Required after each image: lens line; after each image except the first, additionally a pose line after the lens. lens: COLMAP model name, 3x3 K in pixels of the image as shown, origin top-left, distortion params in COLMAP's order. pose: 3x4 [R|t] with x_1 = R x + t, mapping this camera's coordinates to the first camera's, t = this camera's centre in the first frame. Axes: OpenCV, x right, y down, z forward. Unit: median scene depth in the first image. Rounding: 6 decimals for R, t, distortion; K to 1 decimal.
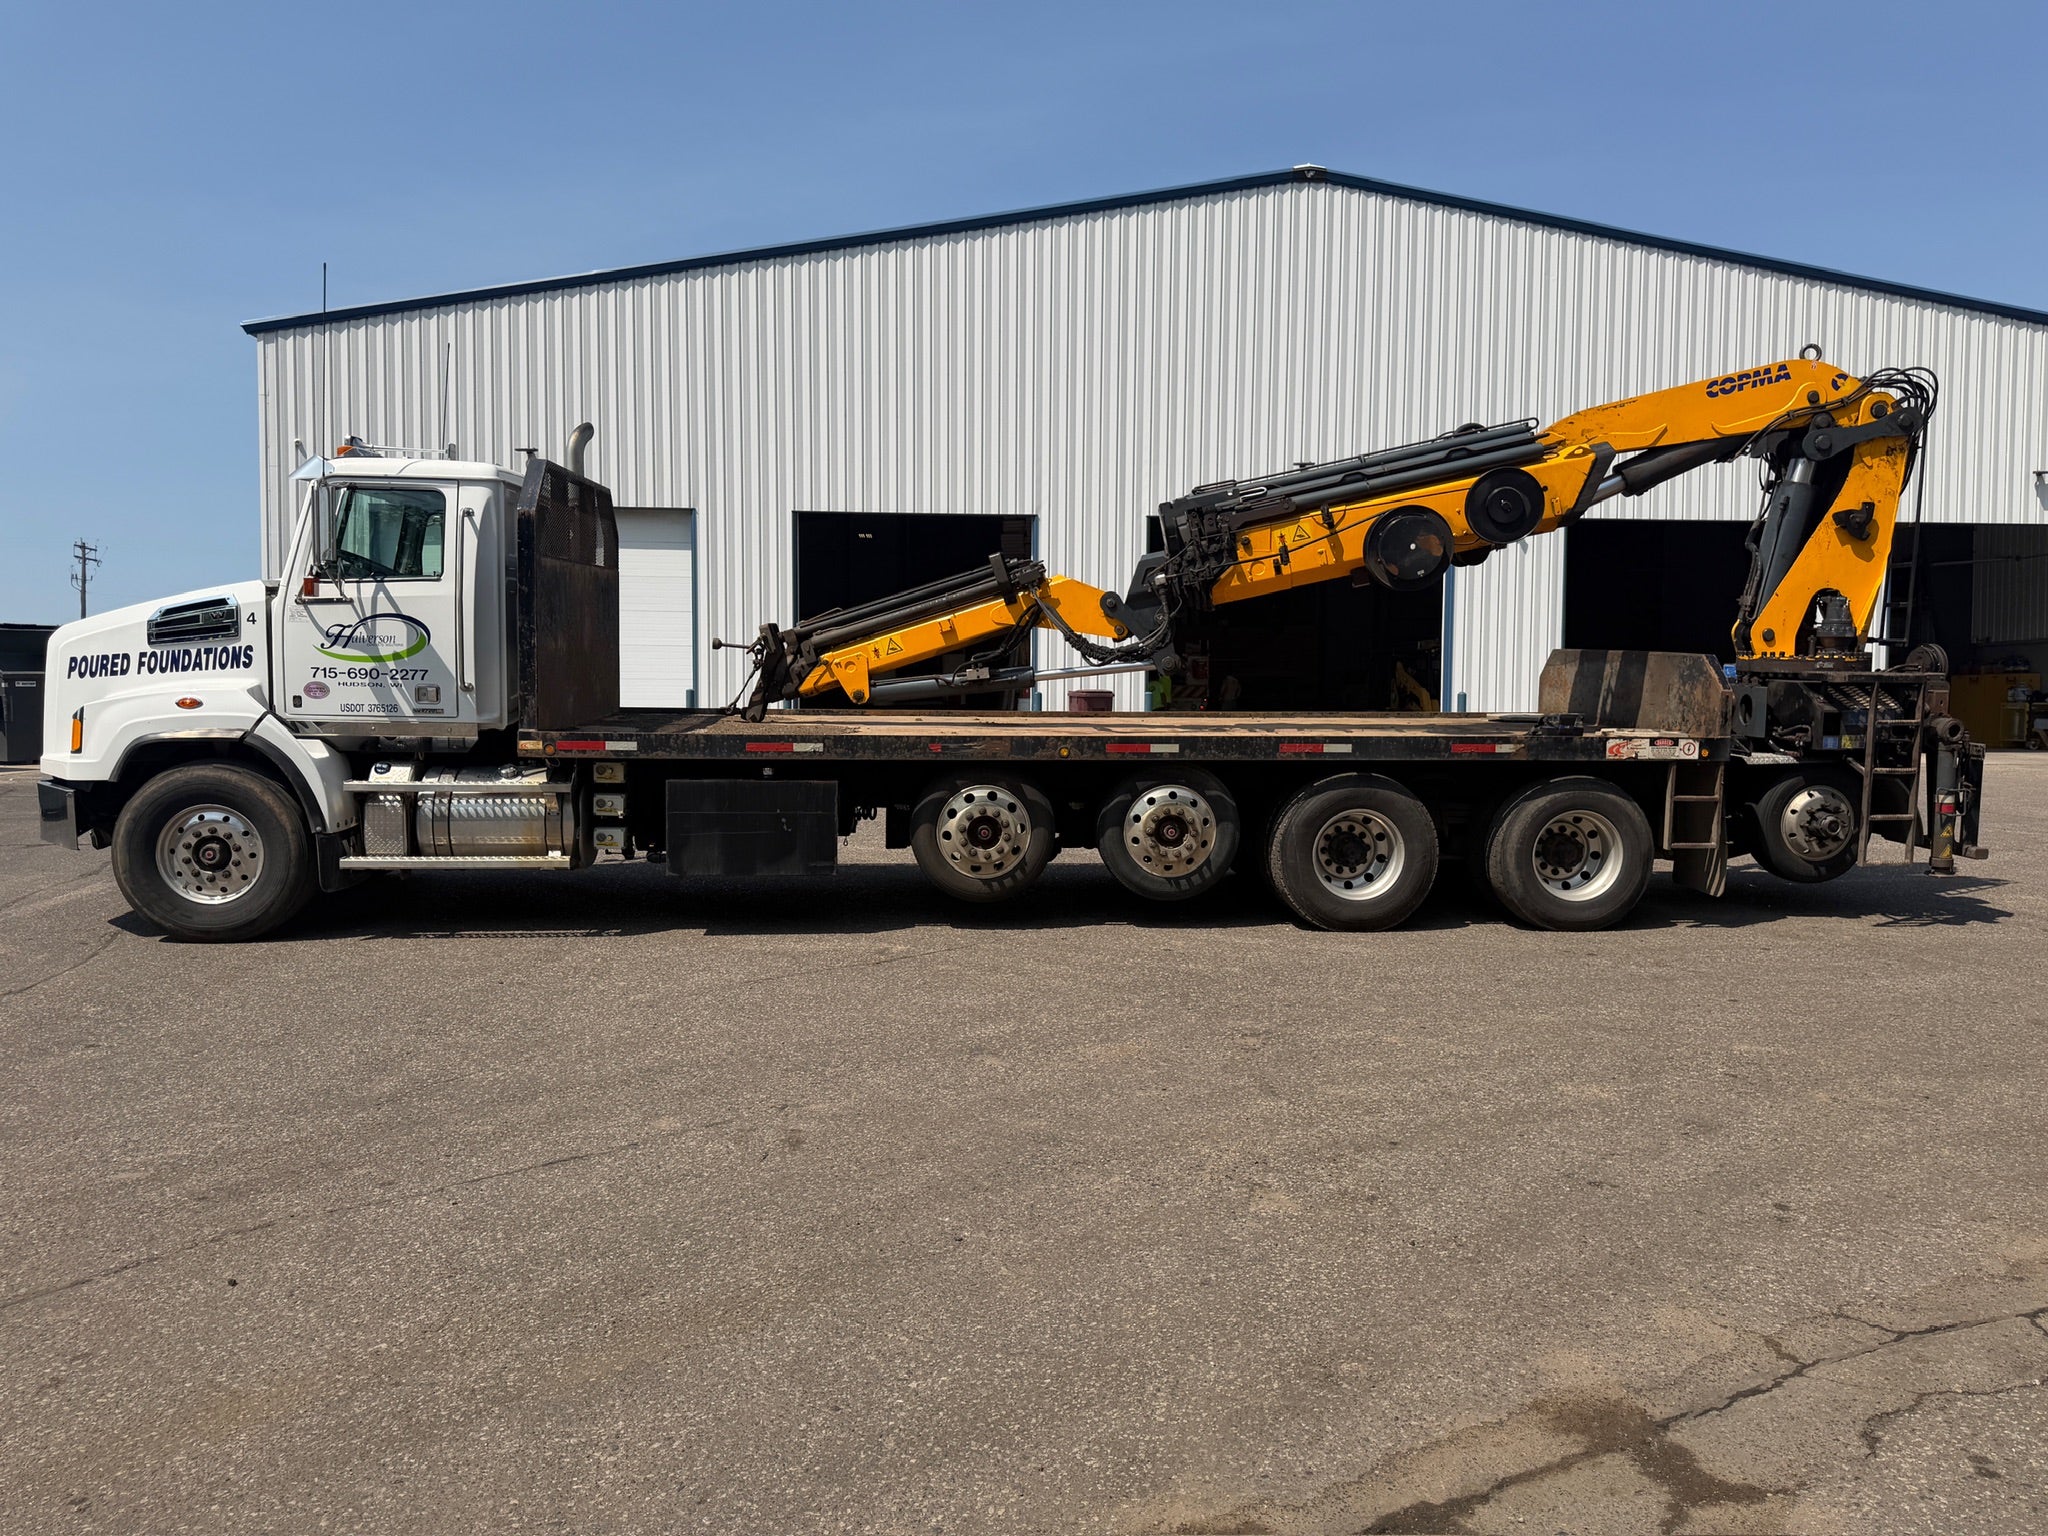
lens RADIAL K [[1463.2, 0, 1024.0], [0, 1463.2, 768.0], [0, 0, 1]] dist [0.056323, -0.105880]
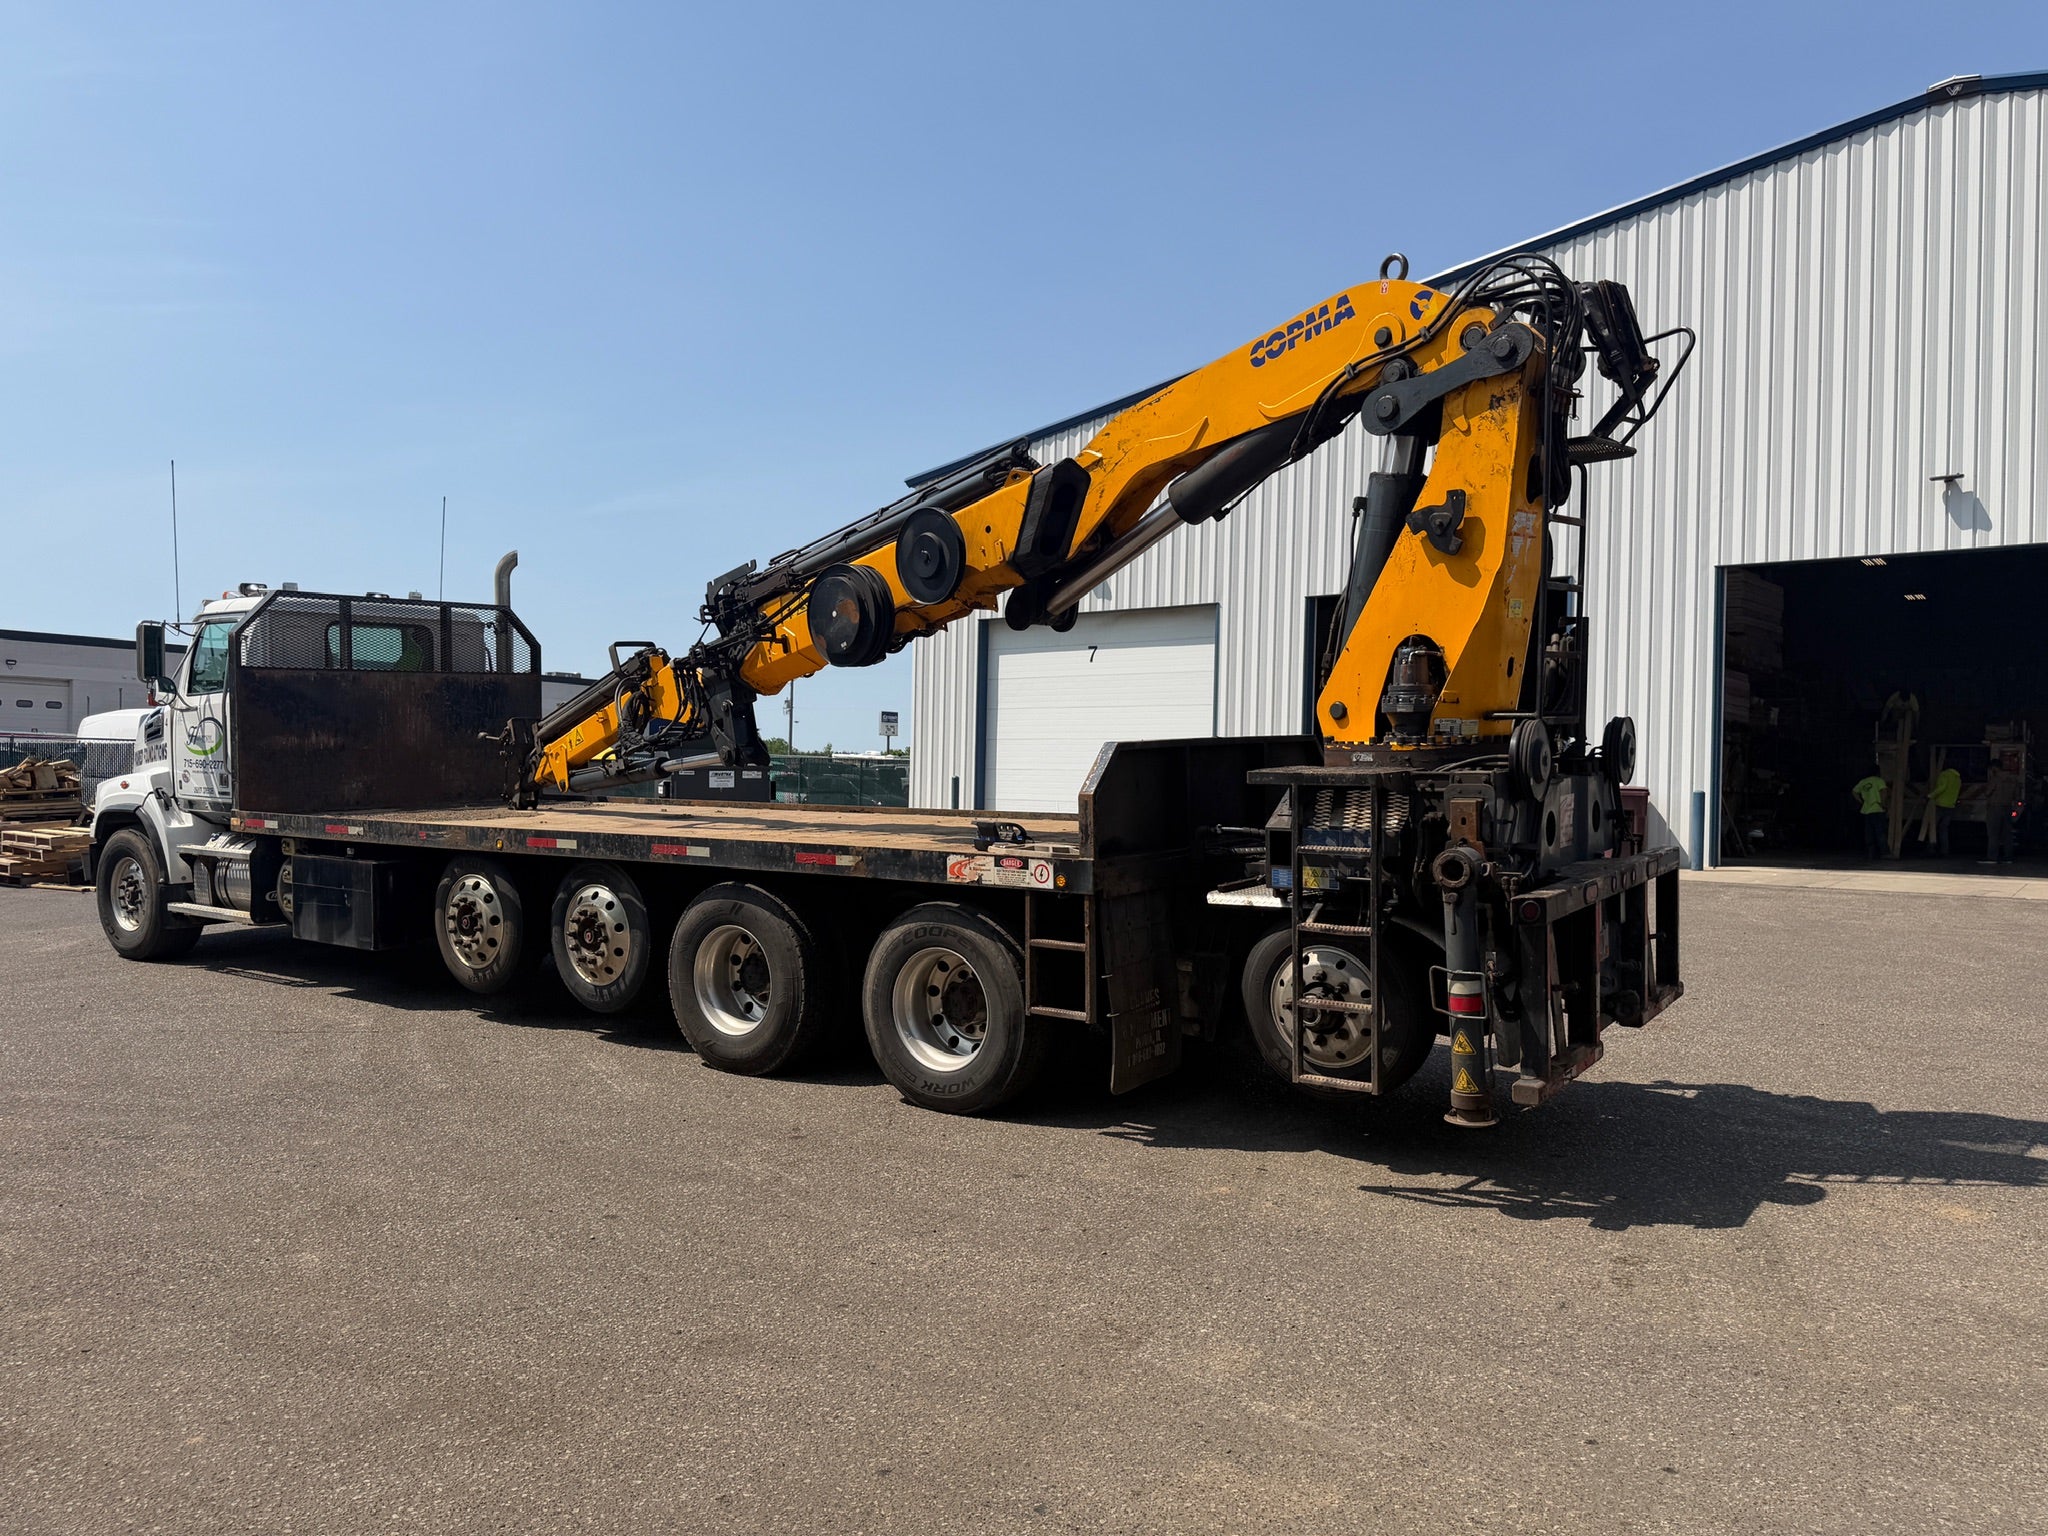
lens RADIAL K [[1538.0, 0, 1026.7], [0, 1538.0, 805.4], [0, 0, 1]] dist [0.031956, -0.002392]
pose [[0.731280, 0.016945, -0.681867, 0.938602], [-0.063134, 0.997081, -0.042931, -0.013483], [0.679149, 0.074443, 0.730215, 0.453878]]
